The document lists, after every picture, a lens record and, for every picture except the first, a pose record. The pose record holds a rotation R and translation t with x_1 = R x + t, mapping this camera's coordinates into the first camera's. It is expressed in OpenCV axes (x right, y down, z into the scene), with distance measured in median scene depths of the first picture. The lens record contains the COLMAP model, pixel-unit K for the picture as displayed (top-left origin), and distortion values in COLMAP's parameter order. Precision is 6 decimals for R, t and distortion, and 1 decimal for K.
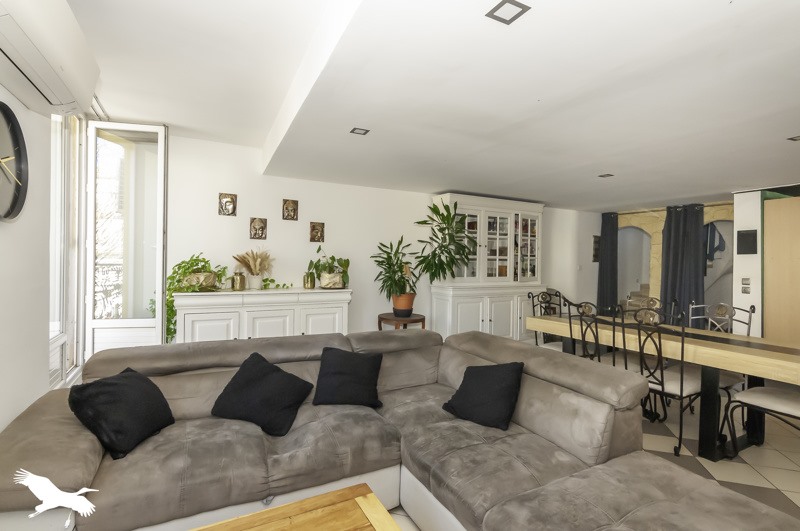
lens RADIAL K [[381.3, 0, 397.8], [0, 381.3, 261.8], [0, 0, 1]] dist [-0.005509, 0.001454]
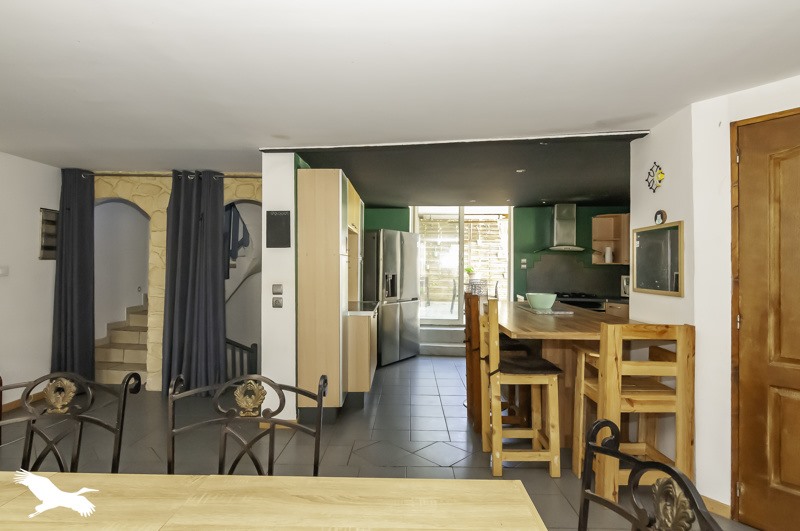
lens RADIAL K [[400.1, 0, 404.3], [0, 400.1, 266.3], [0, 0, 1]] dist [0.000878, -0.000110]
pose [[0.466865, -0.008395, 0.884289, 0.432892], [-0.002120, 0.999941, 0.010612, 0.005011], [-0.884326, -0.006829, 0.466820, 0.512462]]
